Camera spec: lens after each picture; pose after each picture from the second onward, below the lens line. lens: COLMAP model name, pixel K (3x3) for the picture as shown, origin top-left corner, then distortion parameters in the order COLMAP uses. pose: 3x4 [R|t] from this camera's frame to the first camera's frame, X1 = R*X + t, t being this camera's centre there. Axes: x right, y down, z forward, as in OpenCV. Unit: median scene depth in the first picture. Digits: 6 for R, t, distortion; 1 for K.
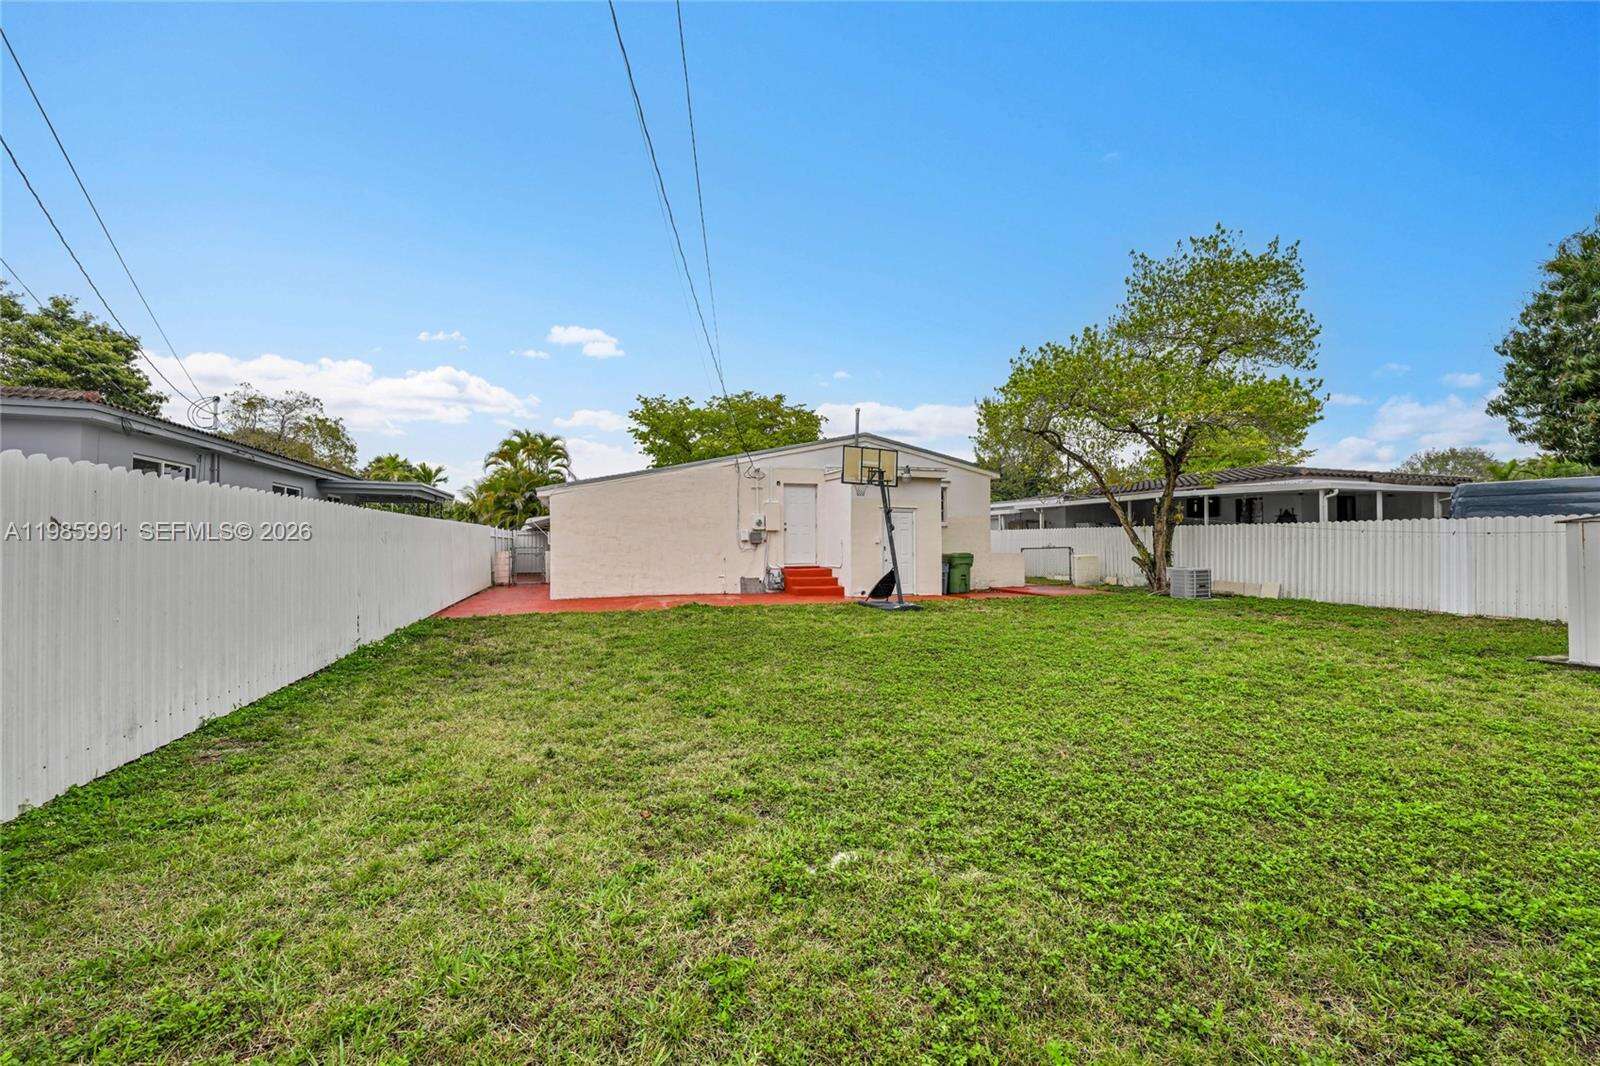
lens RADIAL K [[655.4, 0, 803.9], [0, 655.4, 528.8], [0, 0, 1]] dist [-0.001323, -0.000656]
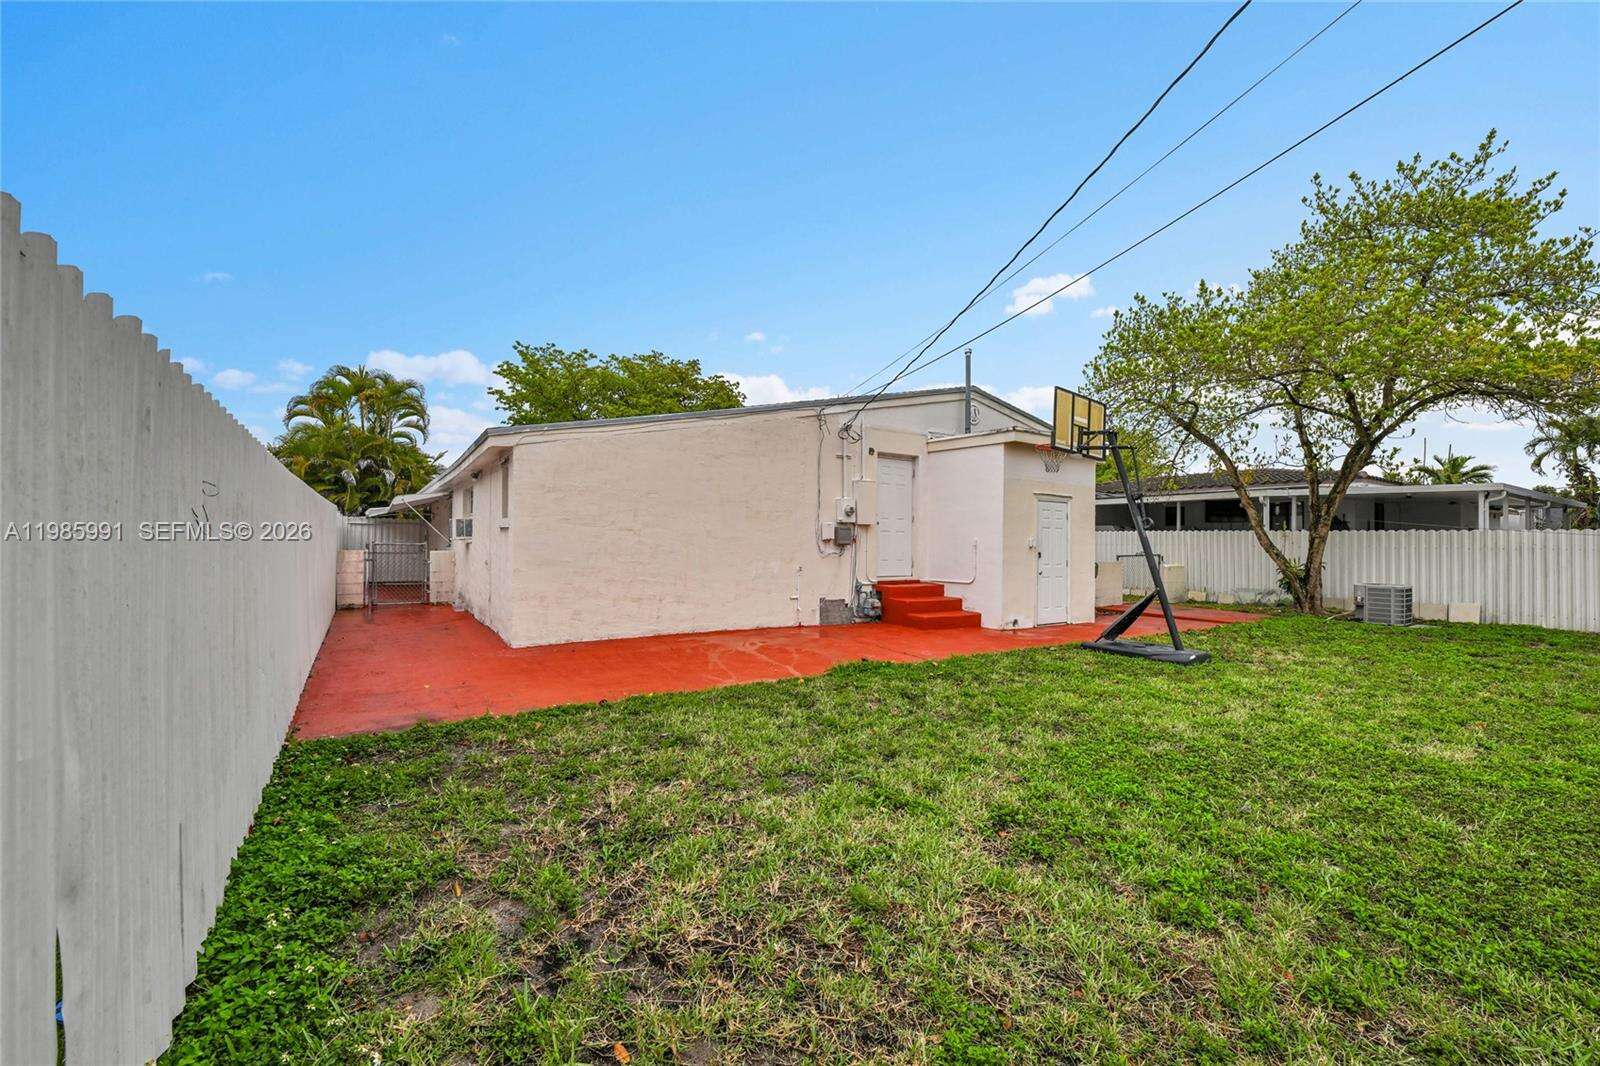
lens RADIAL K [[655.4, 0, 801.9], [0, 655.4, 541.8], [0, 0, 1]] dist [-0.001323, -0.000656]
pose [[0.965692, 0.017469, 0.259102, -0.262012], [-0.022463, 0.999614, 0.016328, 0.009913], [-0.258717, -0.021588, 0.965712, 0.386633]]
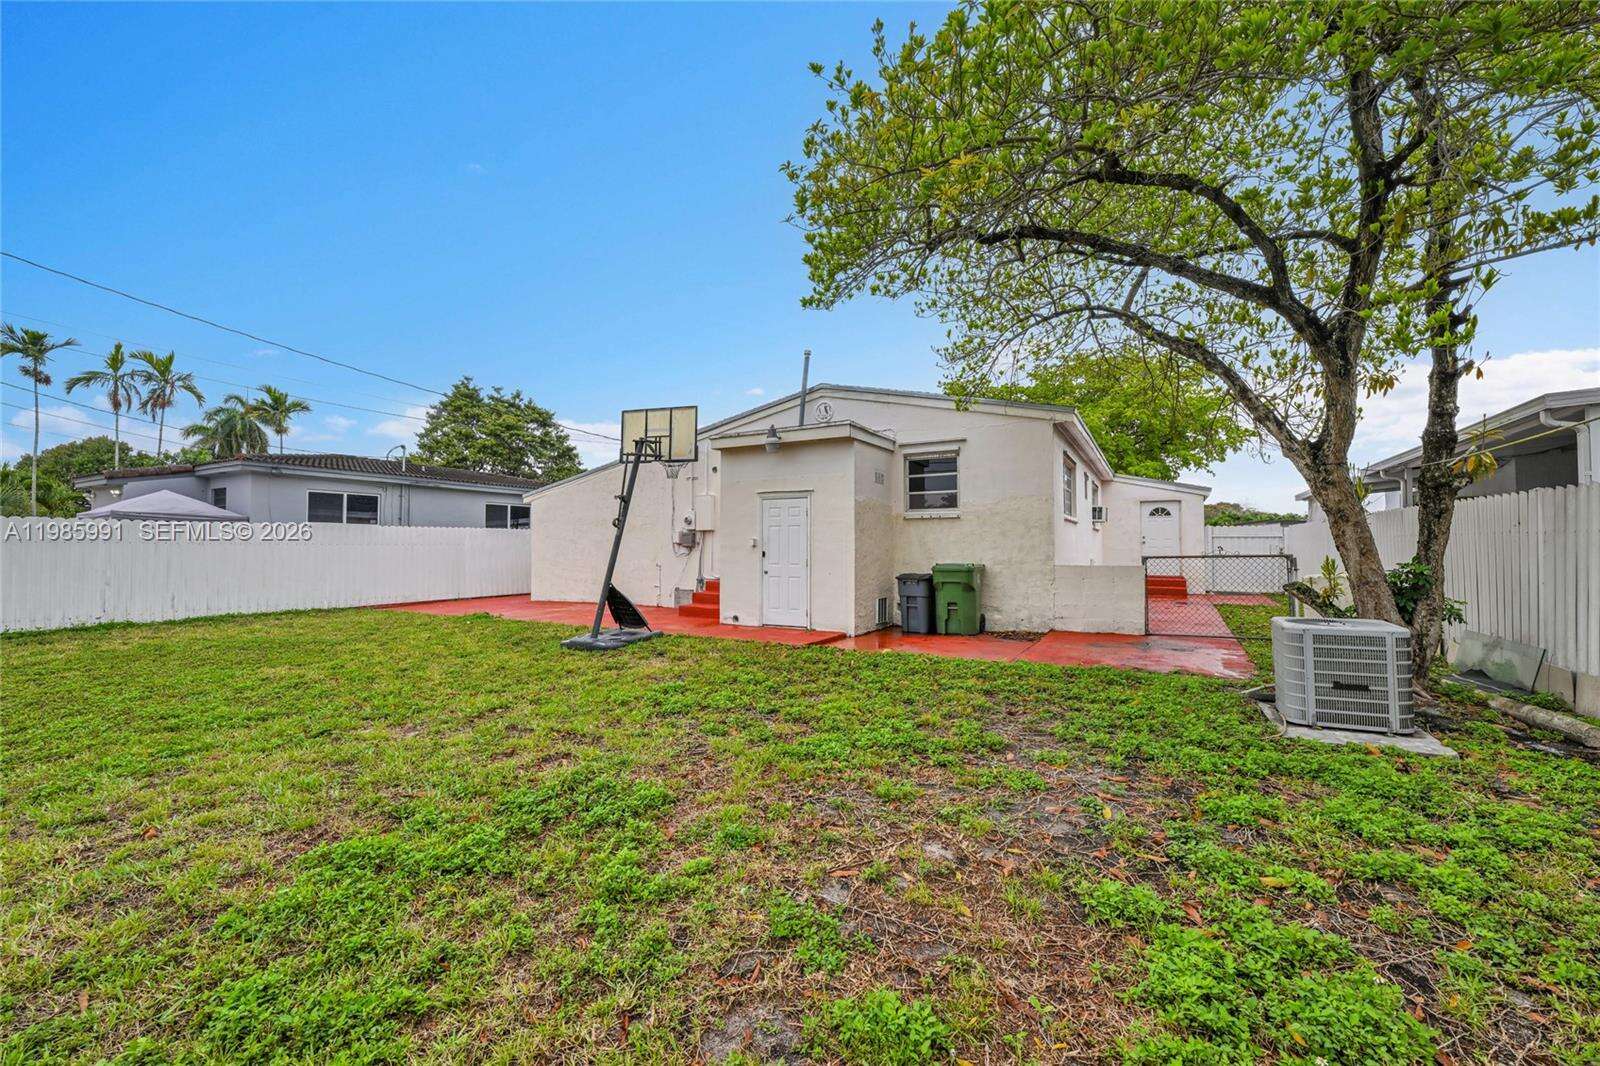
lens RADIAL K [[655.4, 0, 795.2], [0, 655.4, 538.4], [0, 0, 1]] dist [-0.001323, -0.000656]
pose [[0.663027, -0.009535, -0.748535, 0.593563], [0.015207, 0.999884, 0.000734, 0.012818], [0.748441, -0.011870, 0.663095, 0.539276]]
